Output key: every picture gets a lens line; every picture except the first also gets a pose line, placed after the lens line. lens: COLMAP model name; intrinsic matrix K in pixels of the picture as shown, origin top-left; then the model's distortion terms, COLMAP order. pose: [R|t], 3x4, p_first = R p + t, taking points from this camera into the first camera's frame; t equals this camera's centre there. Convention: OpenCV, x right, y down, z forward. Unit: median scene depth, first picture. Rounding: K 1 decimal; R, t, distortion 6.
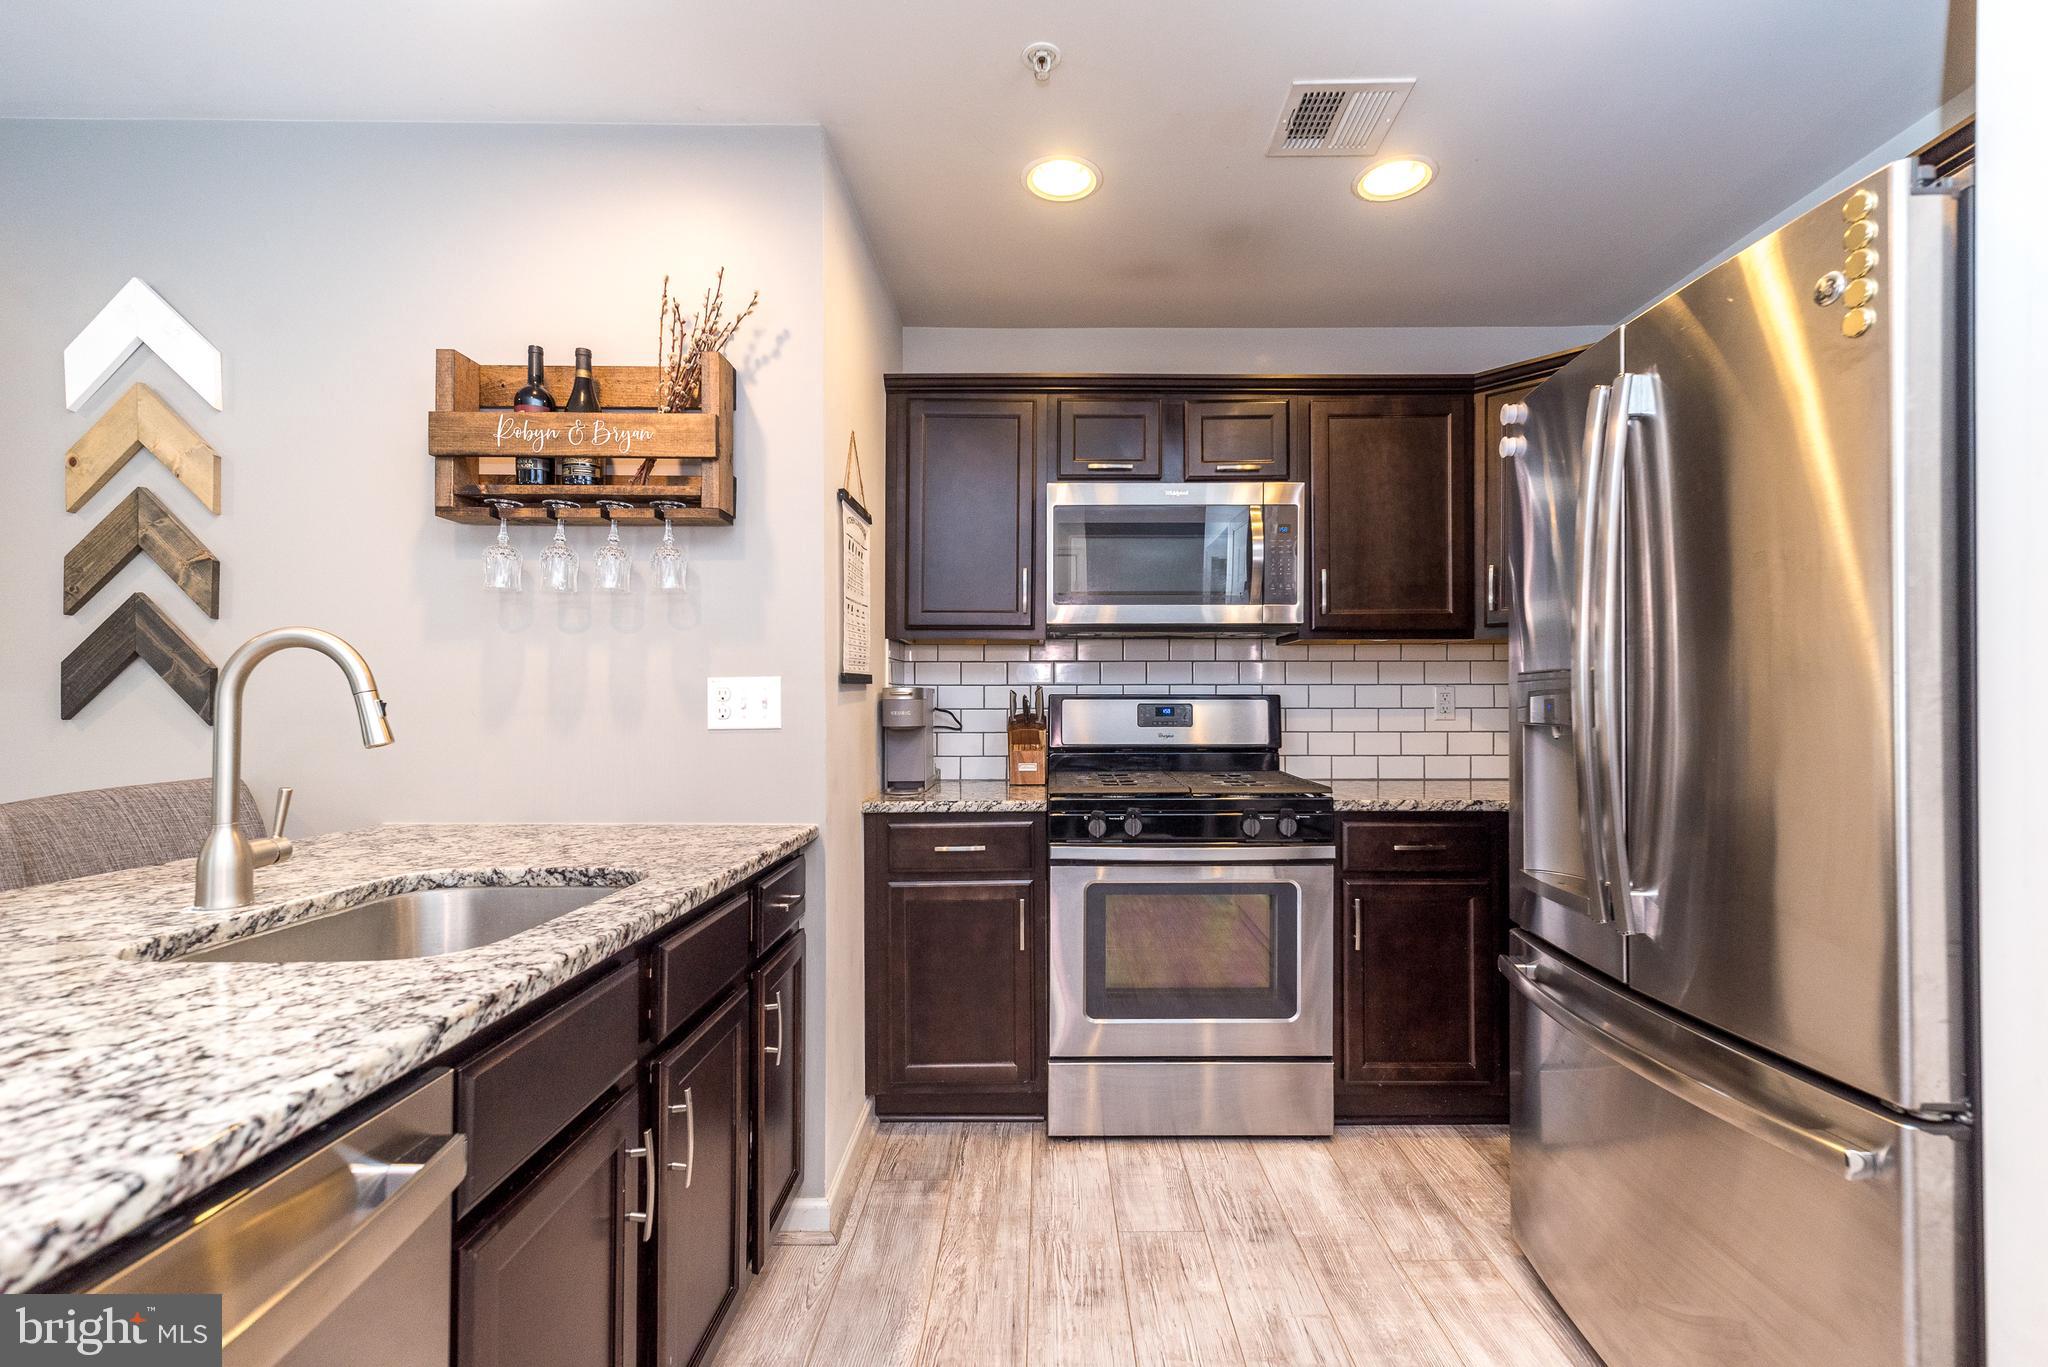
lens RADIAL K [[907.0, 0, 1017.4], [0, 907.0, 699.9], [0, 0, 1]] dist [0.007300, 0.000484]
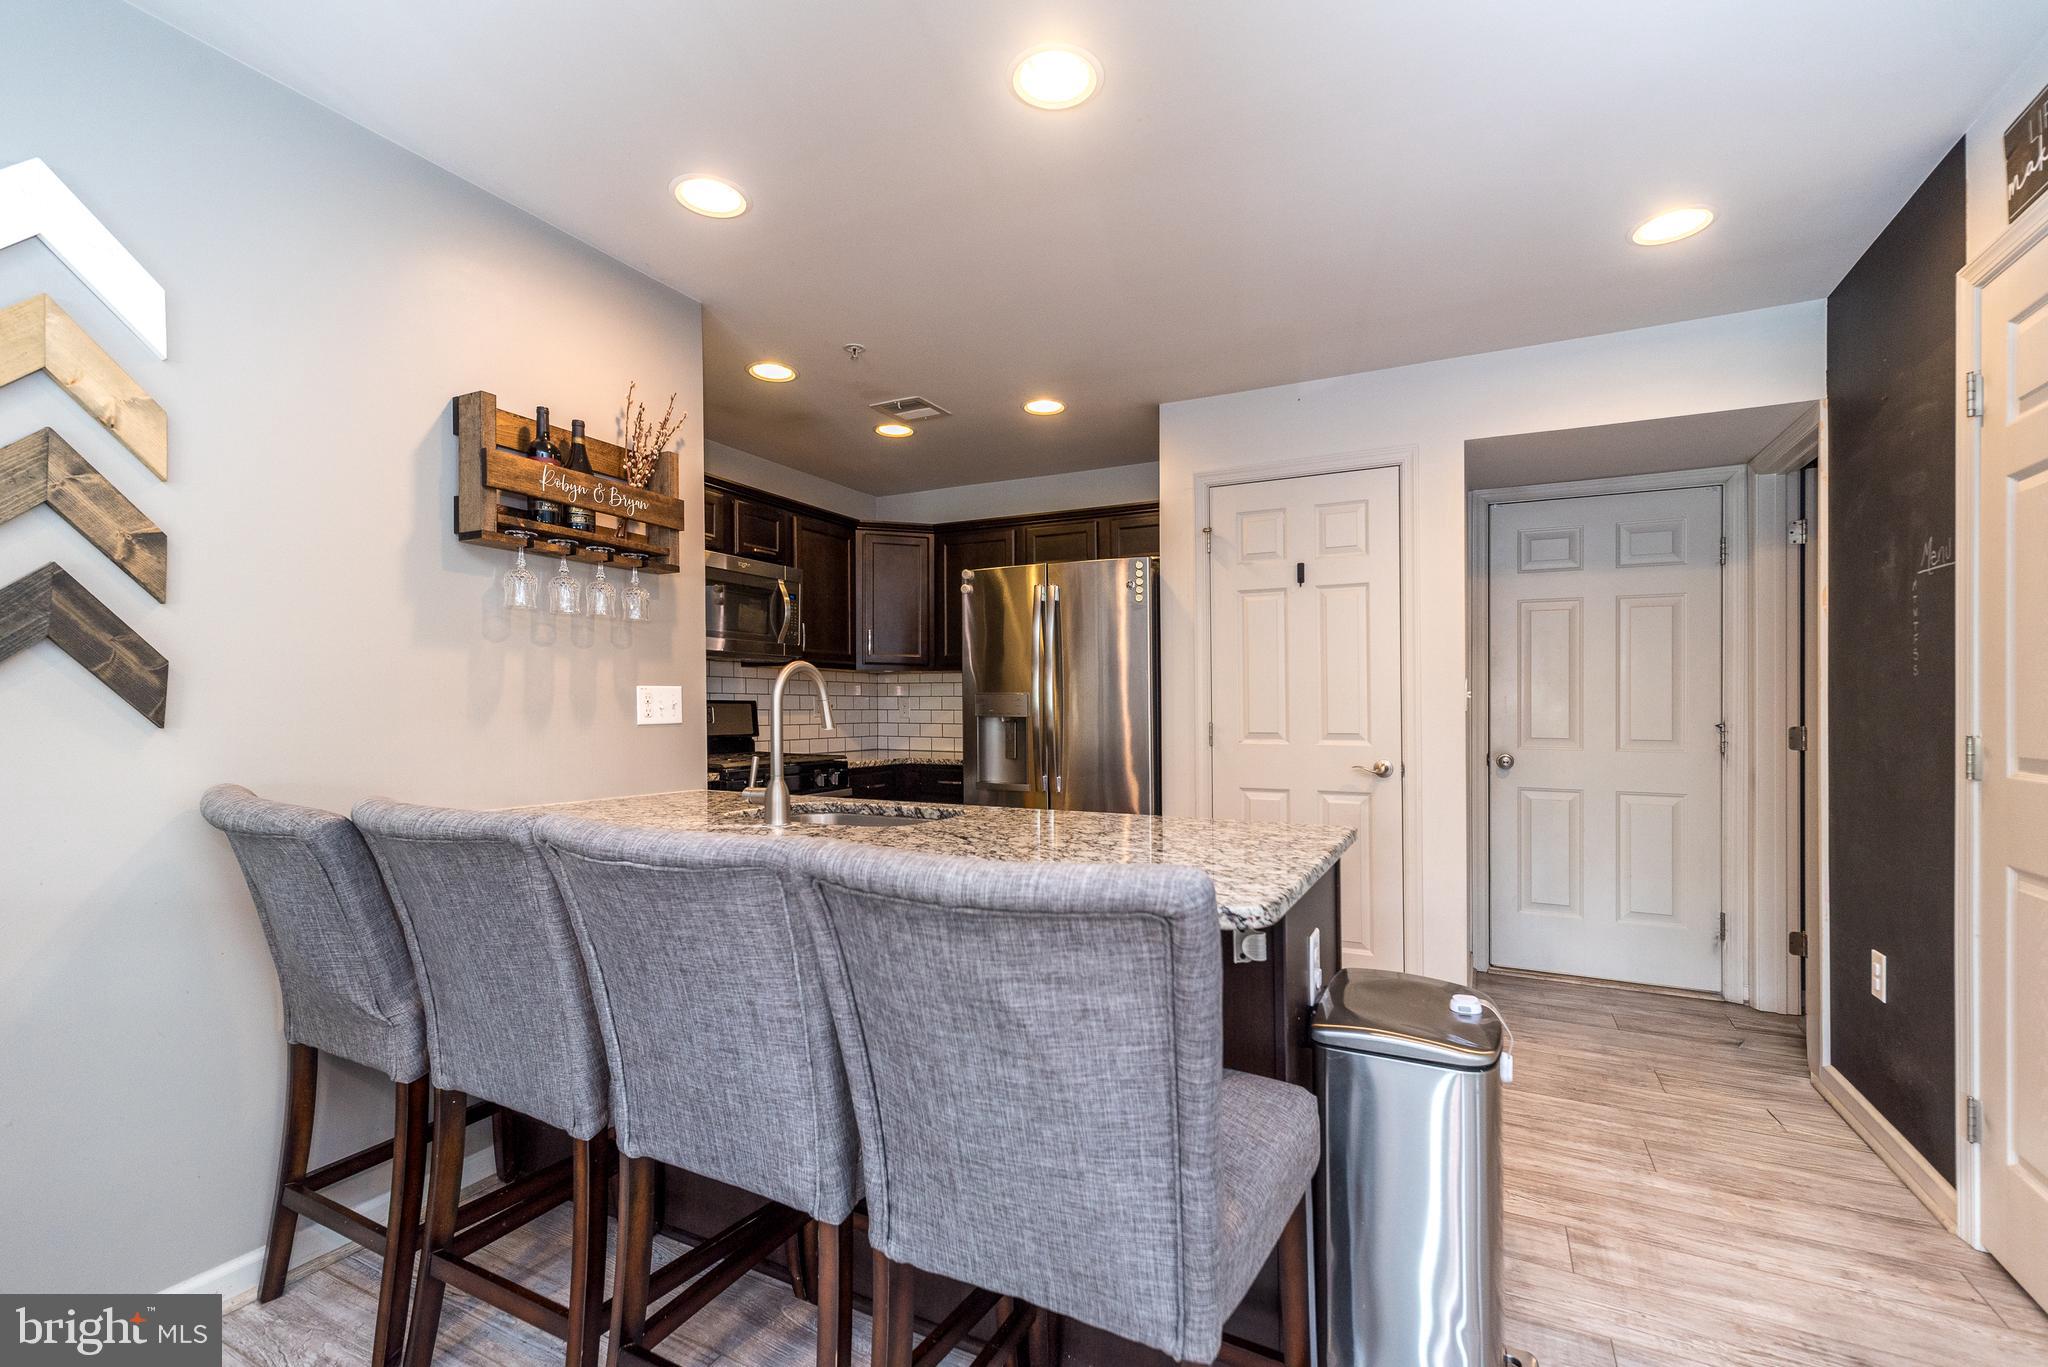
lens RADIAL K [[907.0, 0, 1006.7], [0, 907.0, 693.2], [0, 0, 1]] dist [0.007300, 0.000484]
pose [[0.466061, 0.016404, 0.884600, -1.058207], [-0.007627, 0.999865, -0.014523, 0.000745], [-0.884719, 0.000022, 0.466124, -0.080201]]
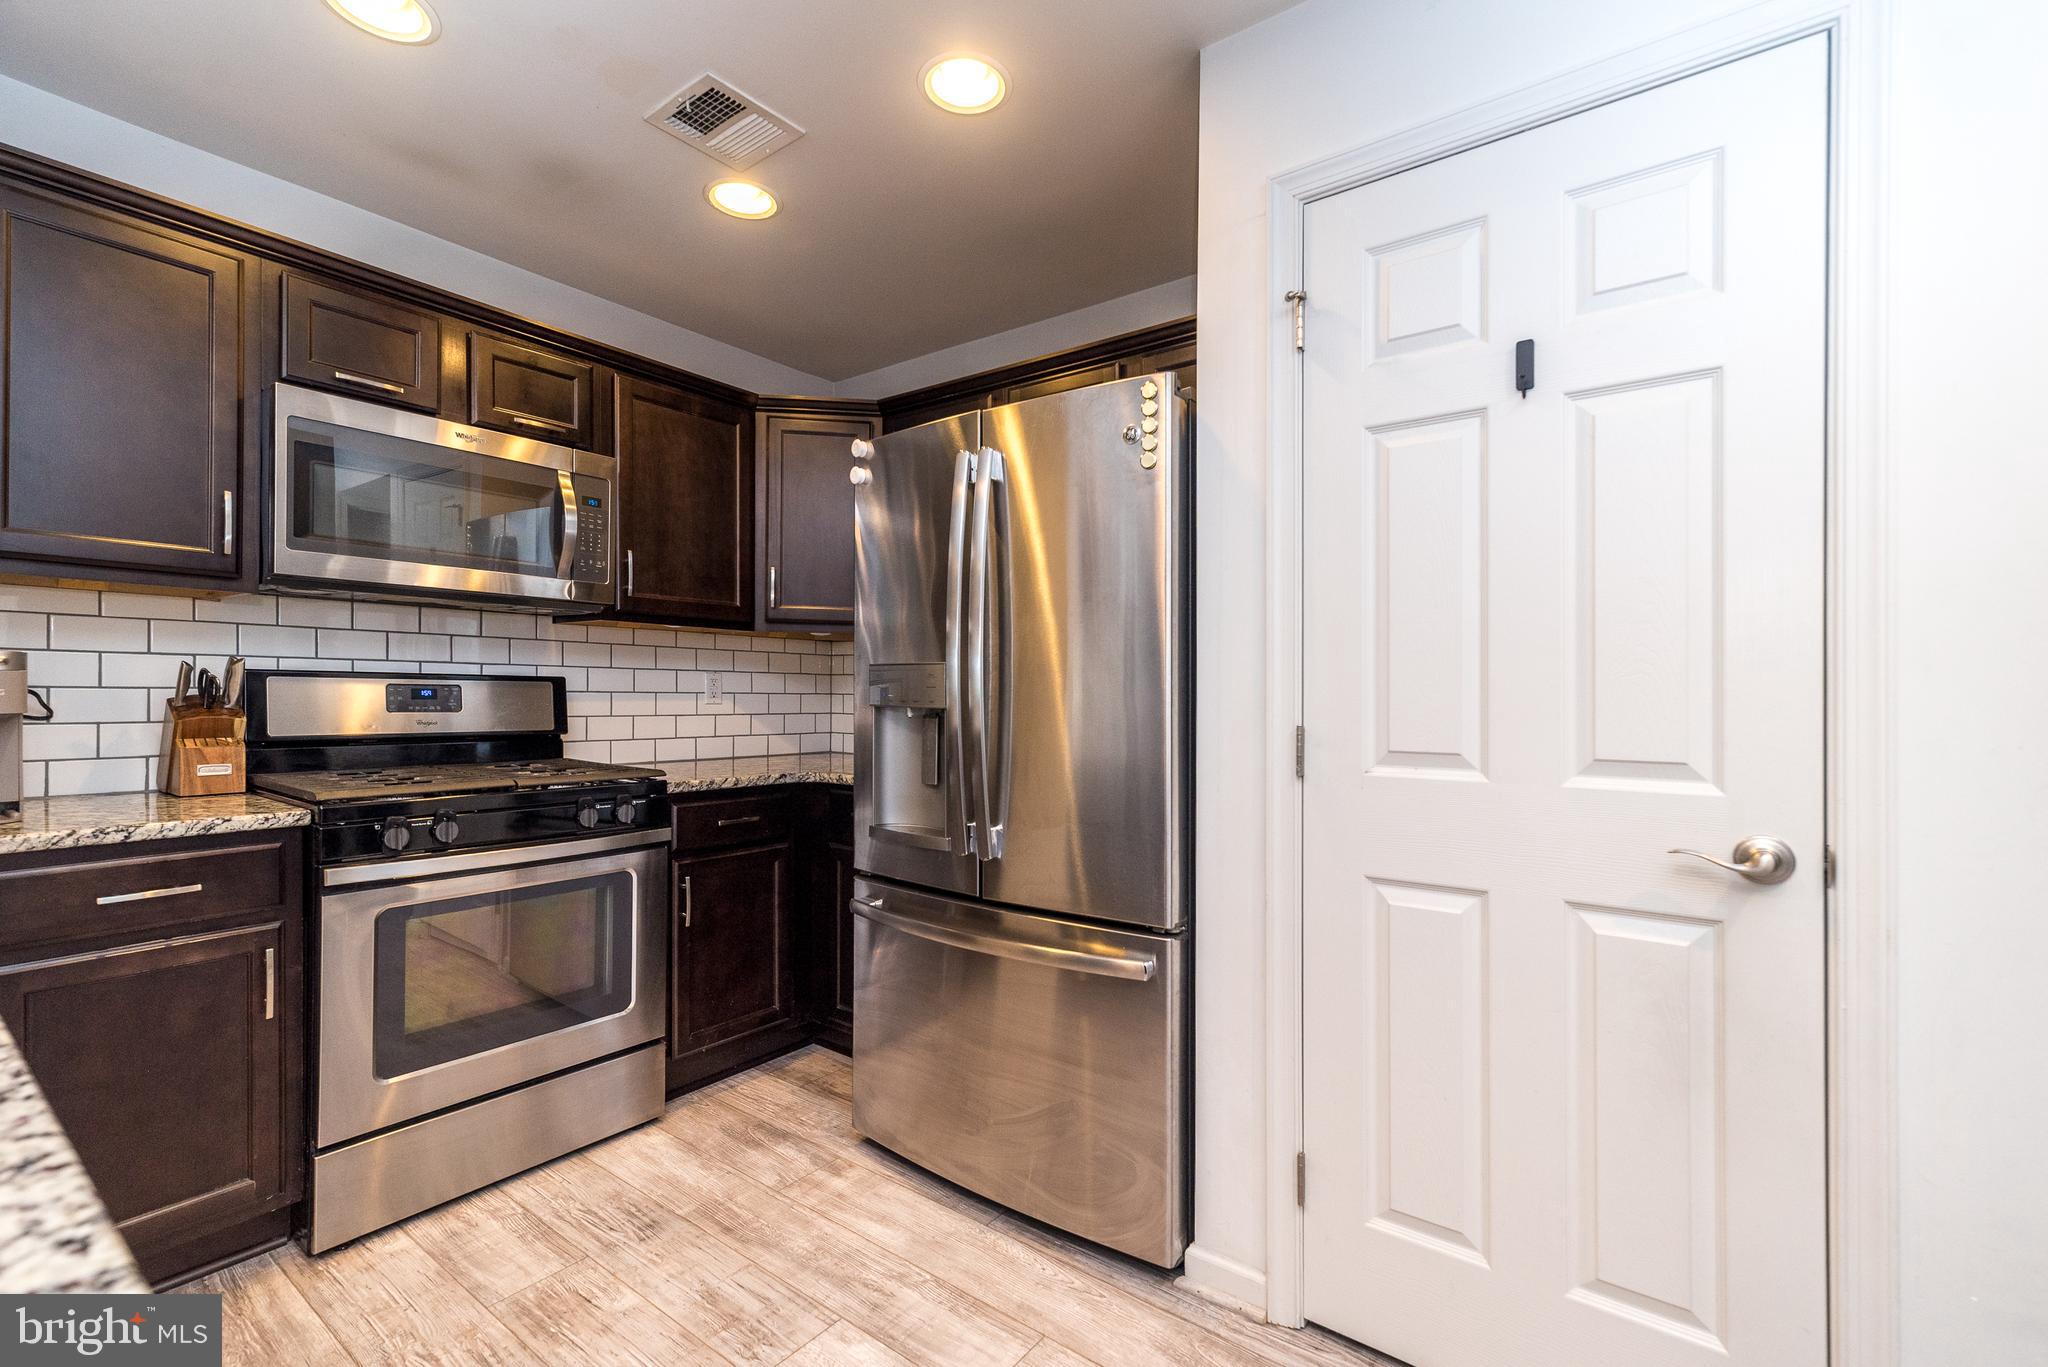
lens RADIAL K [[907.0, 0, 1011.7], [0, 907.0, 692.0], [0, 0, 1]] dist [0.007300, 0.000484]
pose [[0.604609, 0.010267, 0.796456, -0.227099], [-0.016509, 0.999864, -0.000356, 0.003467], [-0.796351, -0.012934, 0.604696, 0.086170]]
